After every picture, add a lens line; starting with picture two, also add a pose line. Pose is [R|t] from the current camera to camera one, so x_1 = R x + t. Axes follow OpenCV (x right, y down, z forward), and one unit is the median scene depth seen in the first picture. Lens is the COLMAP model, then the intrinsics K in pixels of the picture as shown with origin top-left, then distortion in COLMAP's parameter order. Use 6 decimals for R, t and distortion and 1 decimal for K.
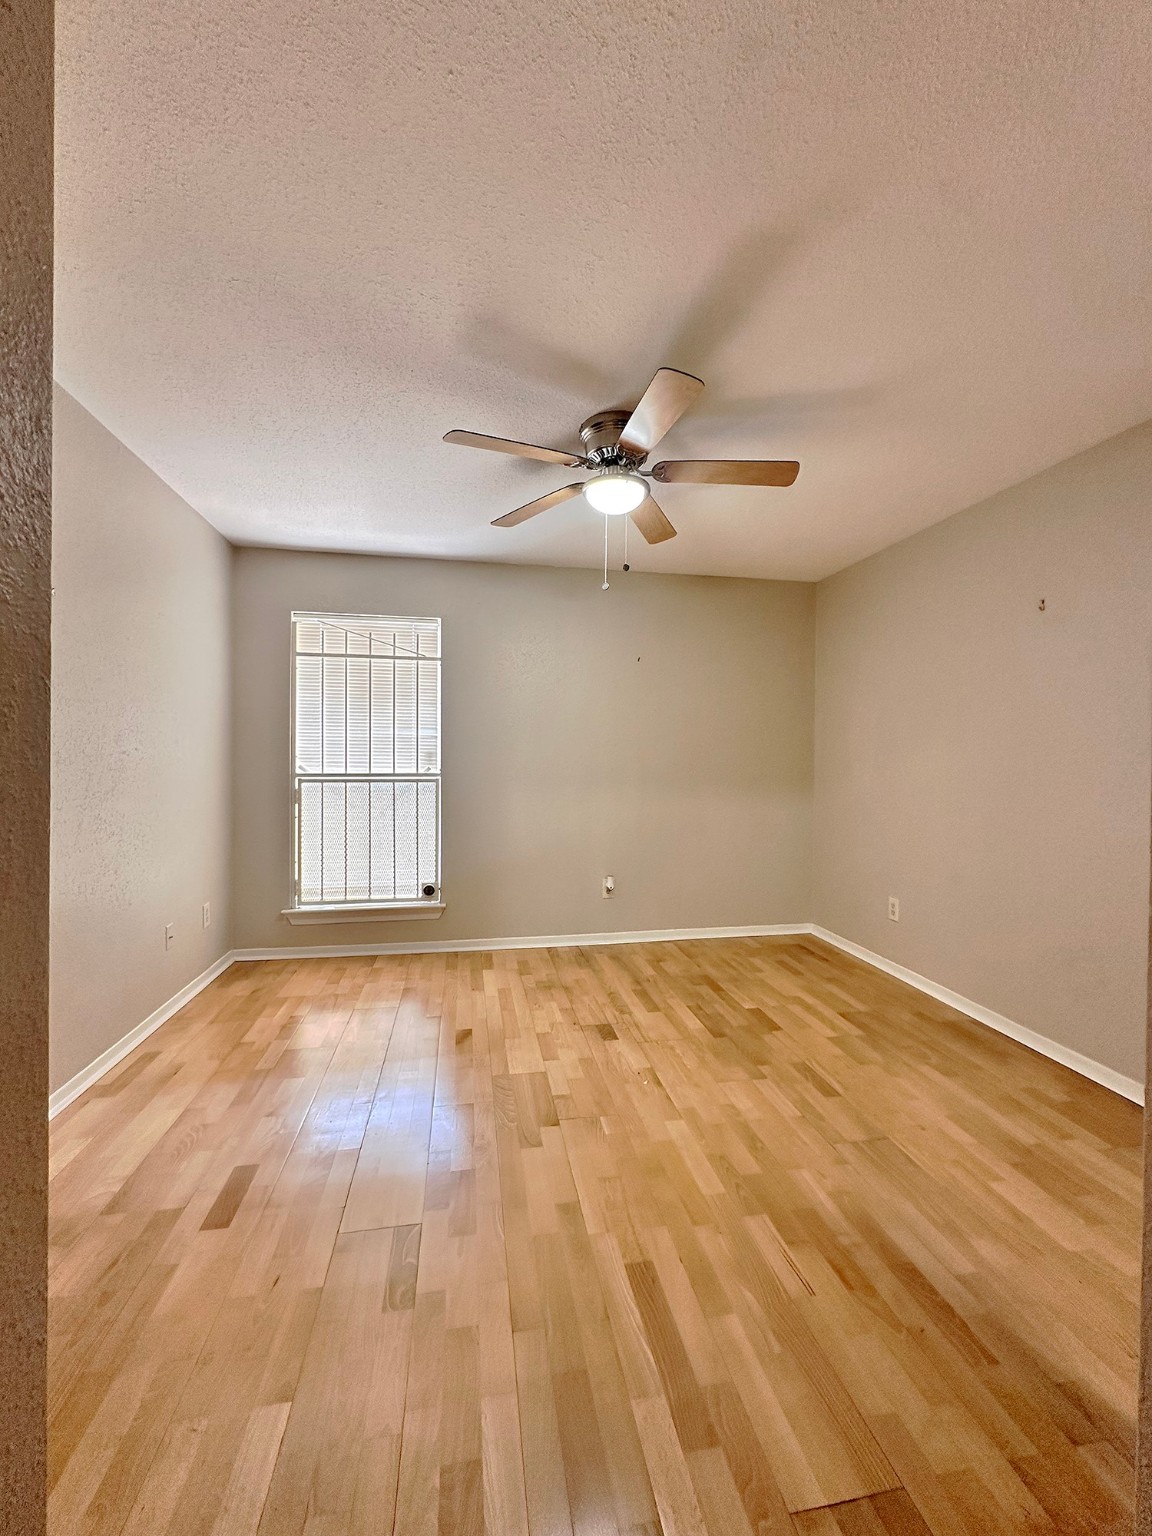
lens RADIAL K [[612.2, 0, 569.8], [0, 612.2, 765.6], [0, 0, 1]] dist [-0.003495, -0.000667]
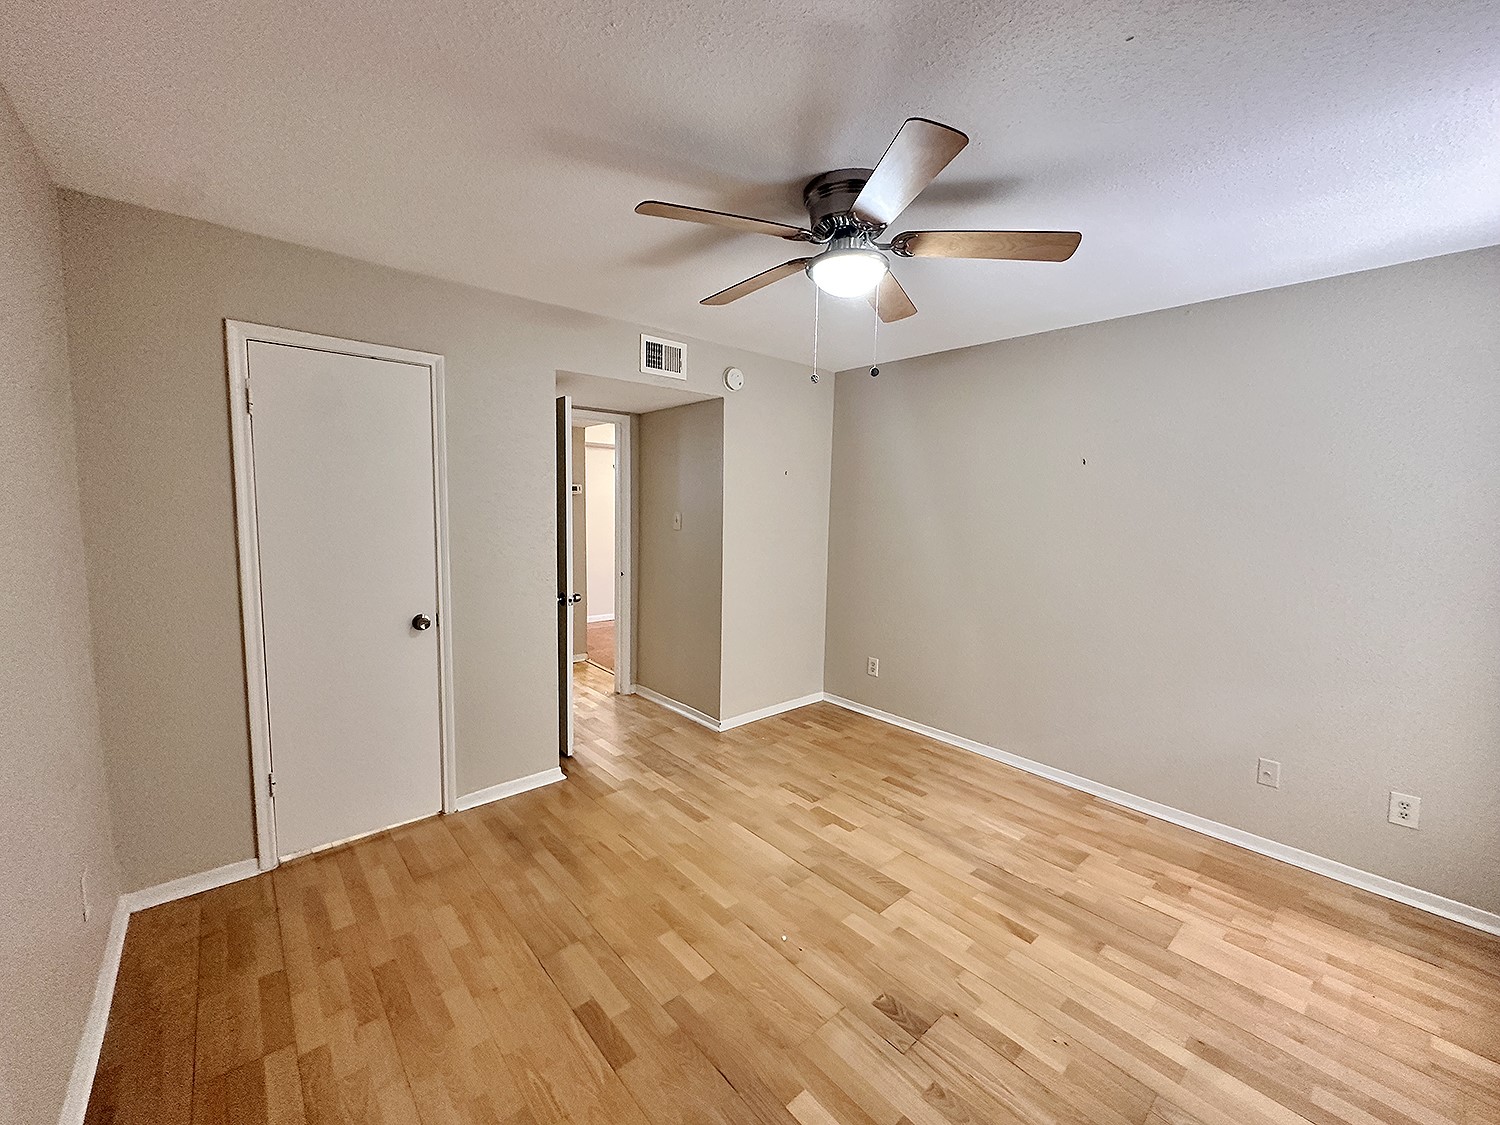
lens RADIAL K [[597.8, 0, 744.8], [0, 597.8, 559.3], [0, 0, 1]] dist [-0.003495, -0.000667]
pose [[-0.853130, 0.017245, -0.521414, 0.599222], [-0.038134, 0.994719, 0.095293, -0.122928], [0.520304, 0.101181, -0.847966, 1.584657]]
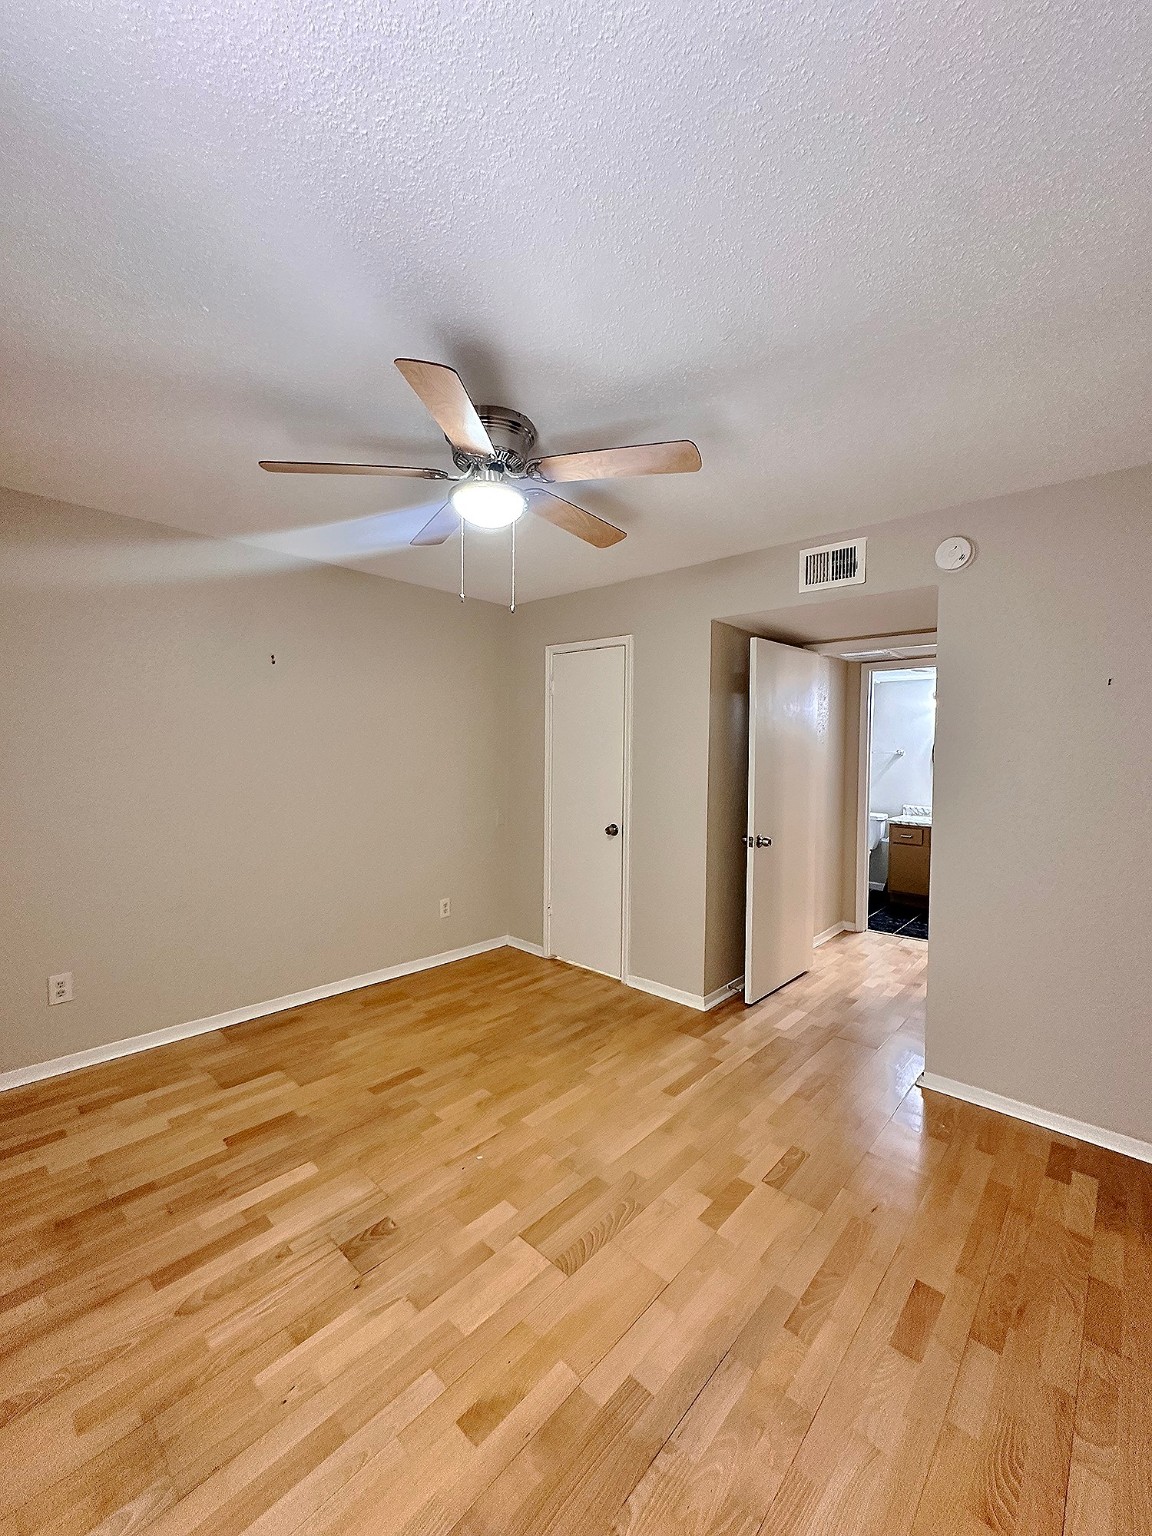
lens RADIAL K [[612.2, 0, 582.0], [0, 612.2, 771.2], [0, 0, 1]] dist [-0.003495, -0.000667]
pose [[-0.610162, -0.056422, 0.790265, -0.647770], [-0.009738, 0.997920, 0.063729, -0.128946], [-0.792217, 0.031189, -0.609442, 1.355595]]
